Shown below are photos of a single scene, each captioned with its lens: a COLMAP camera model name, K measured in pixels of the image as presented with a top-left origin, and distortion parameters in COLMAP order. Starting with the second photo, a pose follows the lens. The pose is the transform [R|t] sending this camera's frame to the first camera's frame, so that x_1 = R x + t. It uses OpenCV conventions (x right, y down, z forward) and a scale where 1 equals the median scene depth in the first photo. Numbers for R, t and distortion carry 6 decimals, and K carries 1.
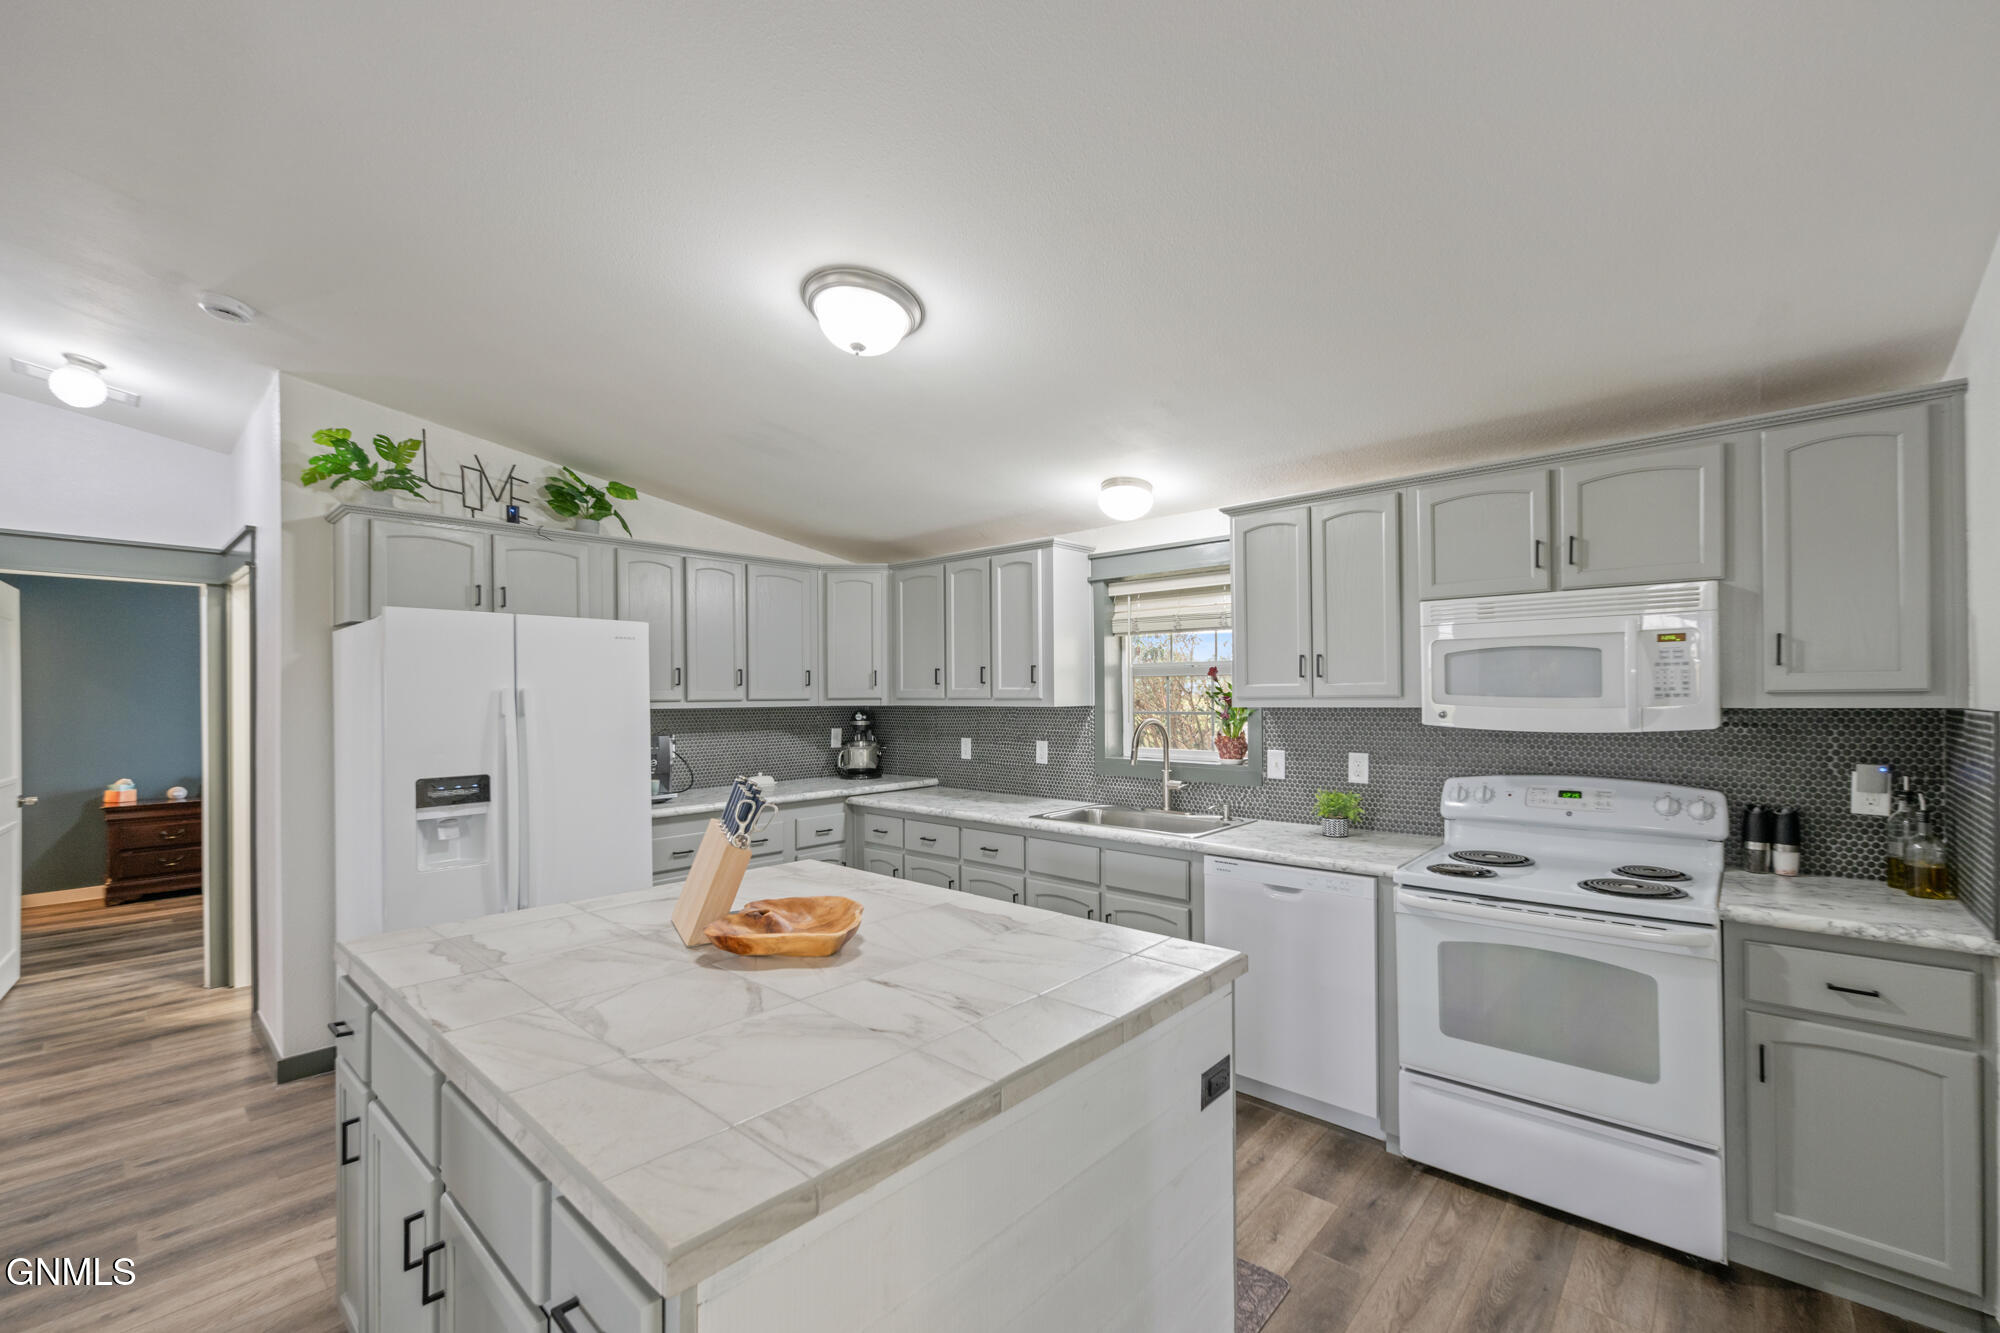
lens RADIAL K [[810.1, 0, 1012.0], [0, 810.1, 672.2], [0, 0, 1]] dist [0.001058, -0.000150]
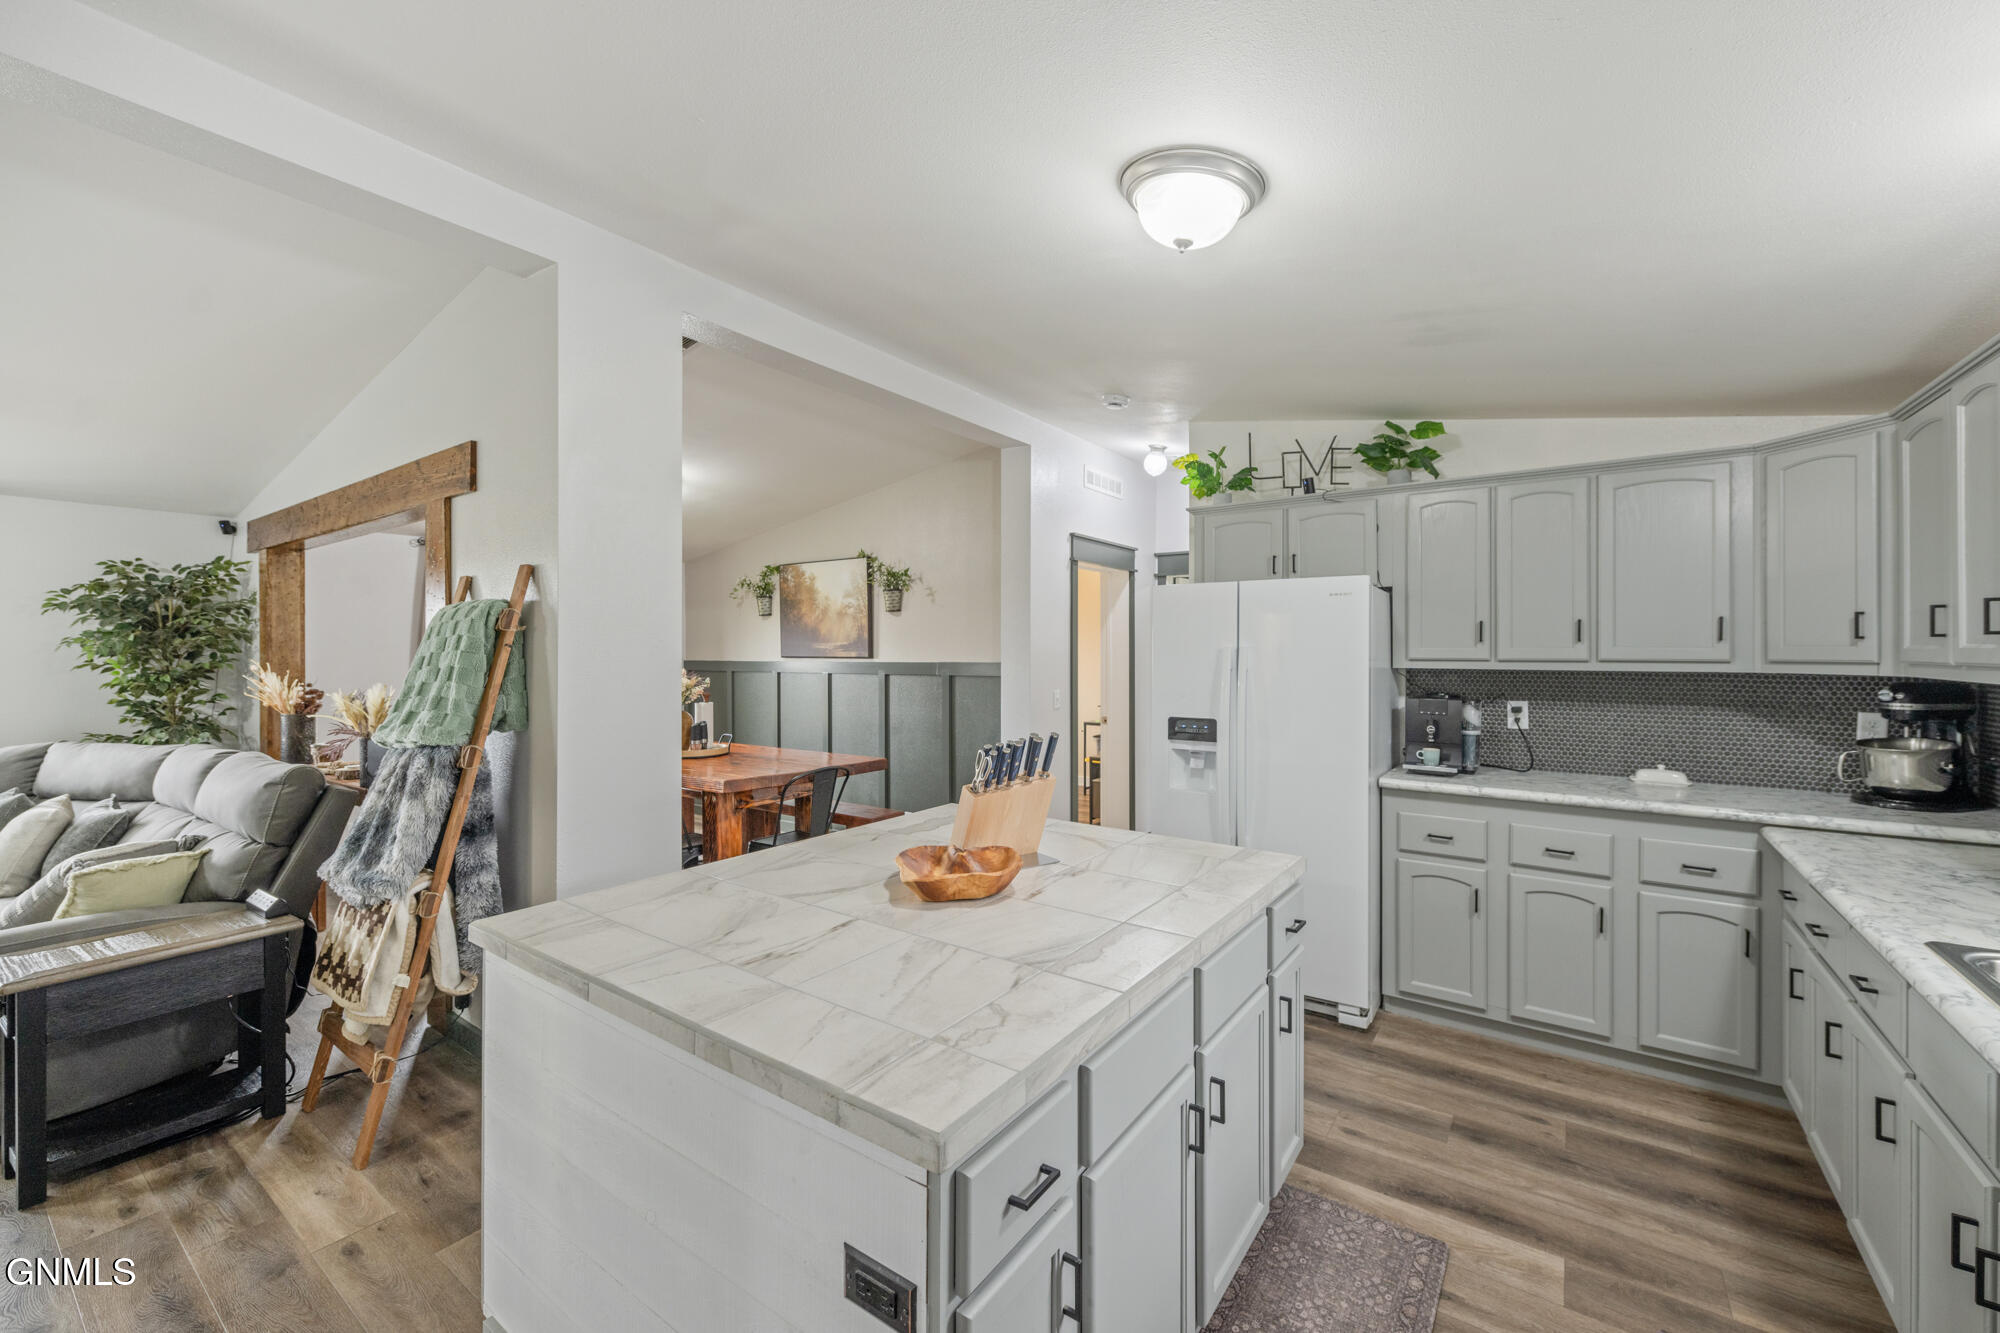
lens RADIAL K [[793.6, 0, 1021.5], [0, 793.6, 655.2], [0, 0, 1]] dist [-0.000140, -0.000080]
pose [[0.117766, 0.011746, -0.992972, 0.345396], [0.024789, 0.999584, 0.014764, 0.005986], [0.992732, -0.026354, 0.117425, 0.424100]]
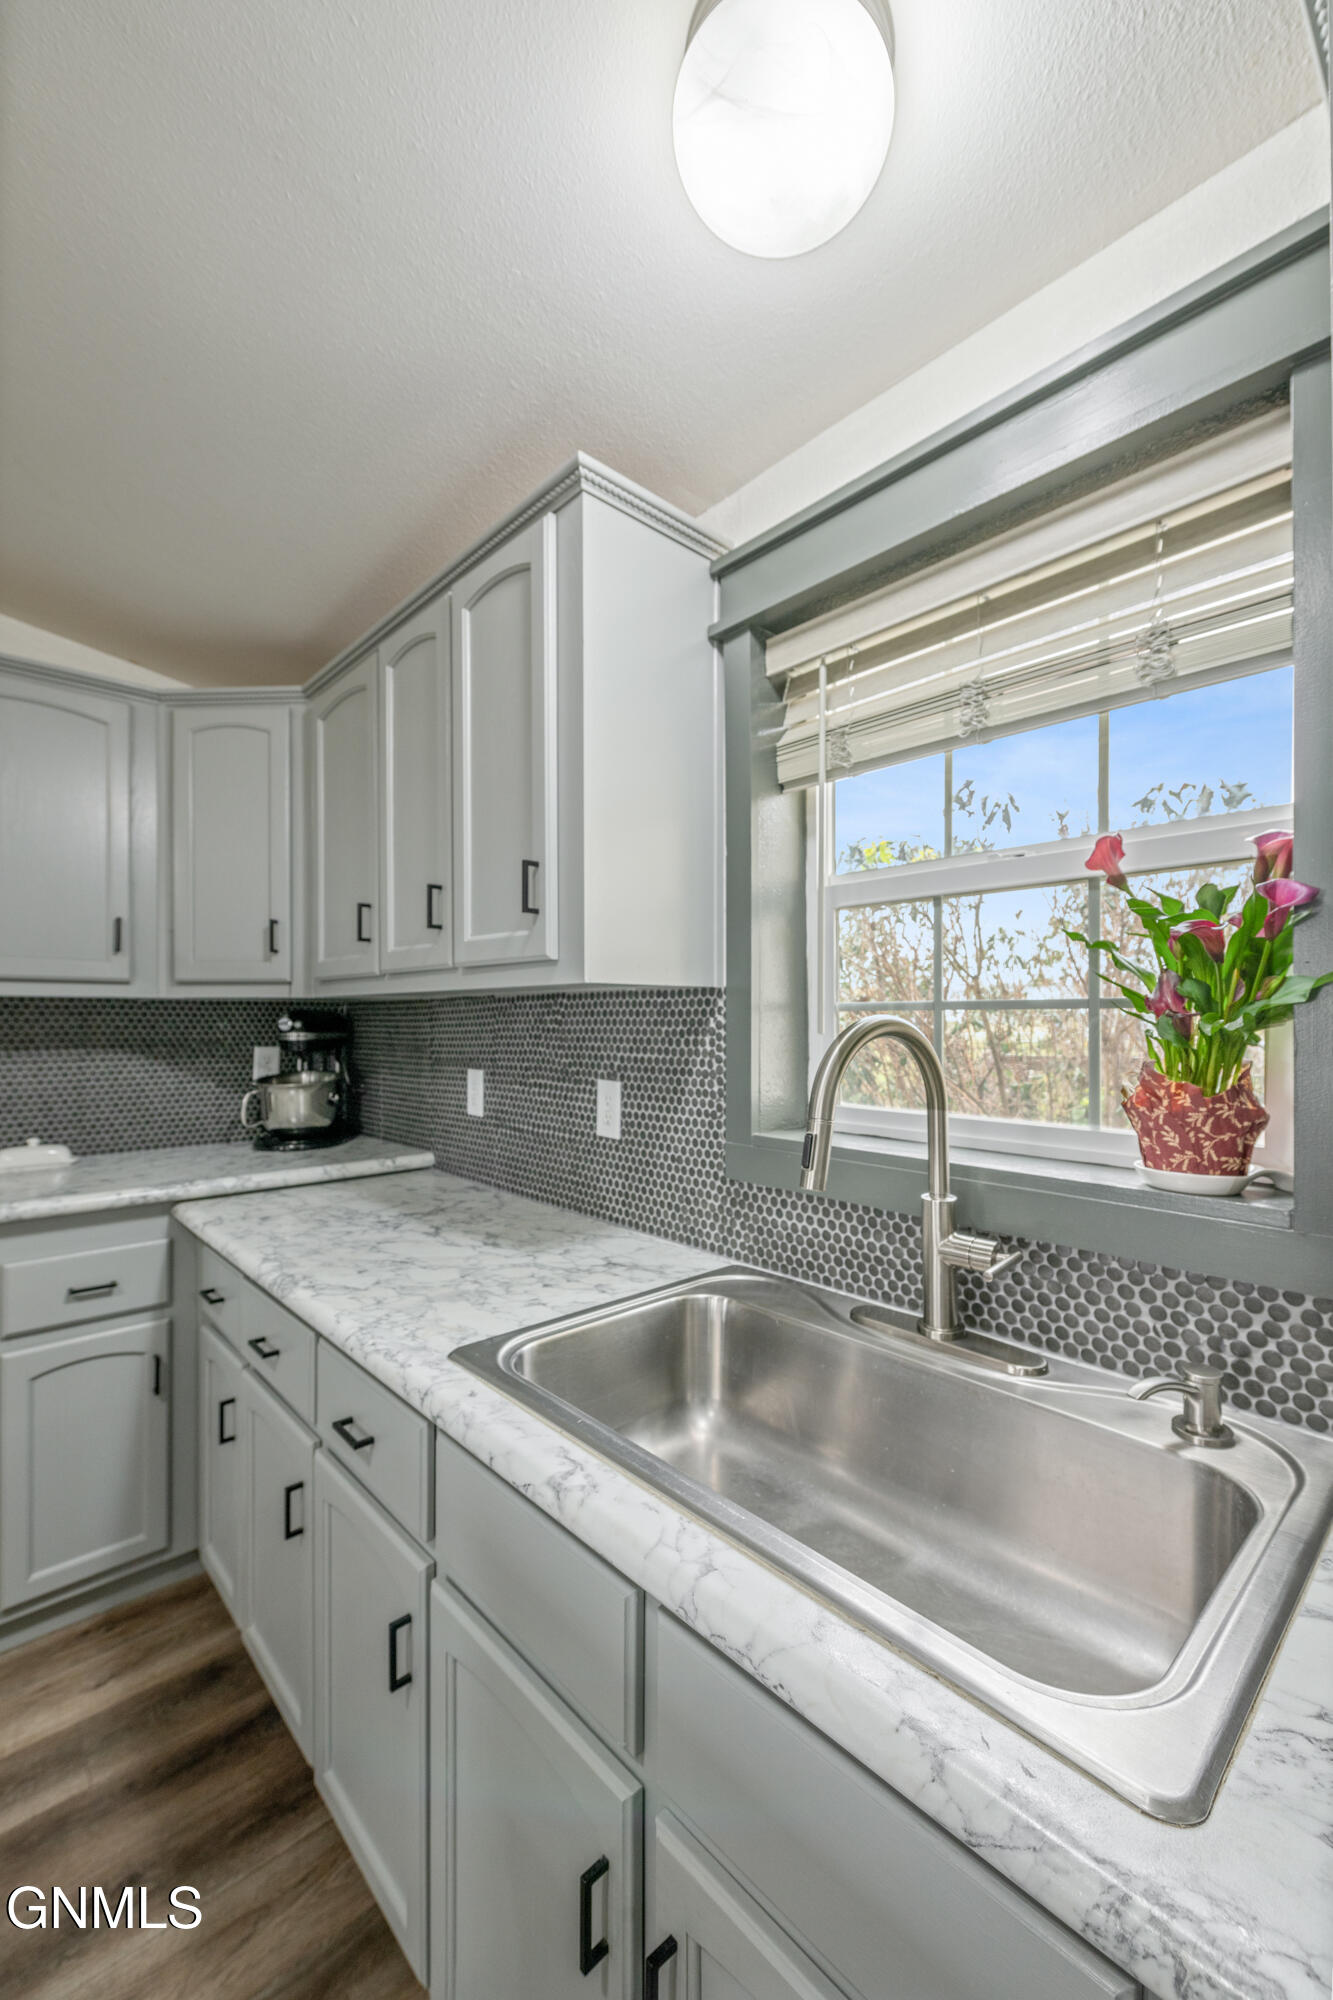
lens RADIAL K [[810.1, 0, 673.3], [0, 810.1, 1012.9], [0, 0, 1]] dist [0.001058, -0.000150]
pose [[0.995393, 0.004973, -0.095753, 0.114492], [-0.003170, 0.999815, 0.018968, 0.046729], [0.095829, -0.018577, 0.995224, 0.649784]]
